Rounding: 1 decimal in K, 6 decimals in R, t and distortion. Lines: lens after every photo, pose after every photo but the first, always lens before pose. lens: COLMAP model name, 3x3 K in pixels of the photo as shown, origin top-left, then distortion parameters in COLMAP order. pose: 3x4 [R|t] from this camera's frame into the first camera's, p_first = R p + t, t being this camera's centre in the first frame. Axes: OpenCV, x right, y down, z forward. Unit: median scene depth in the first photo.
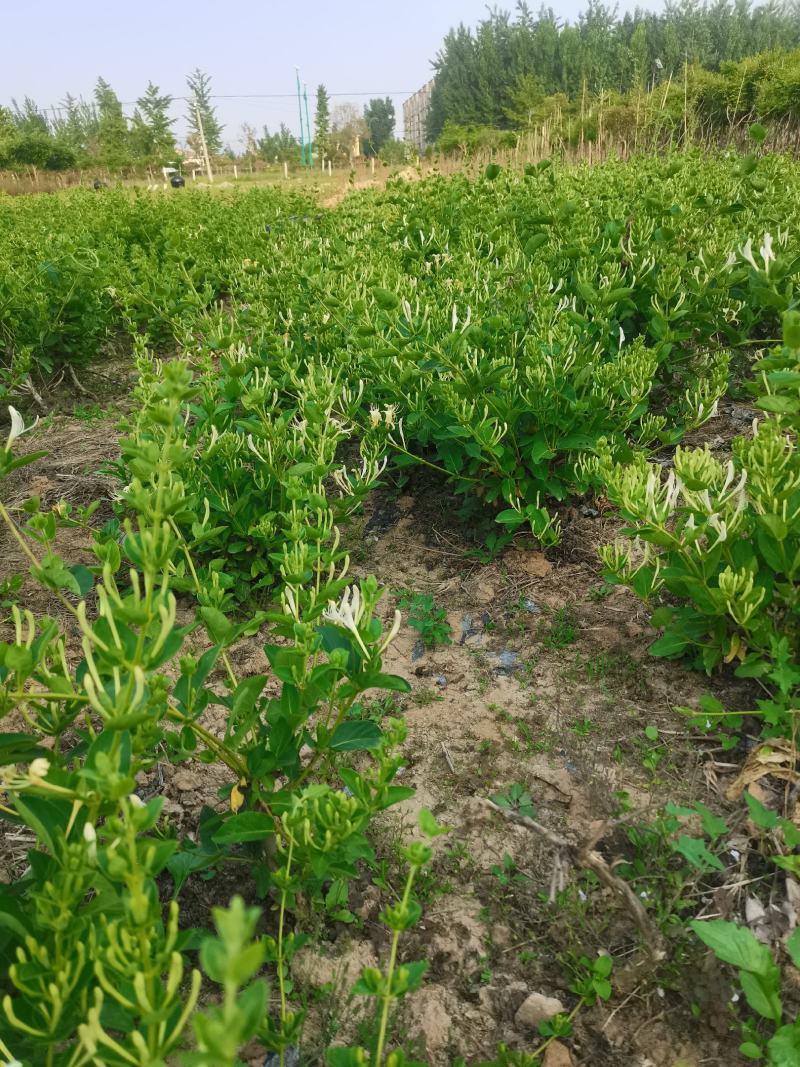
lens RADIAL K [[823.6, 0, 406.9], [0, 823.6, 531.2], [0, 0, 1]] dist [0.057184, -0.059047]
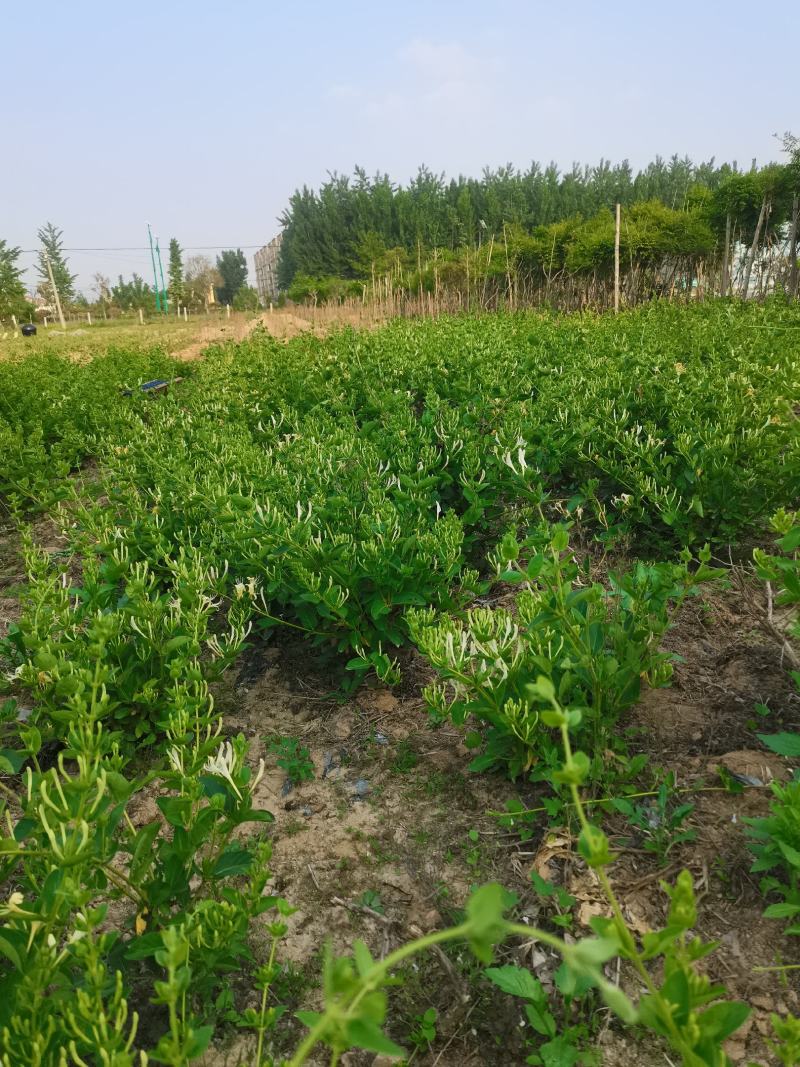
lens RADIAL K [[823.6, 0, 406.9], [0, 823.6, 531.2], [0, 0, 1]] dist [0.057184, -0.059047]
pose [[0.985788, -0.058392, 0.157516, 0.017808], [0.081254, 0.986403, -0.142850, -0.032379], [-0.147033, 0.153619, 0.977130, -0.227813]]
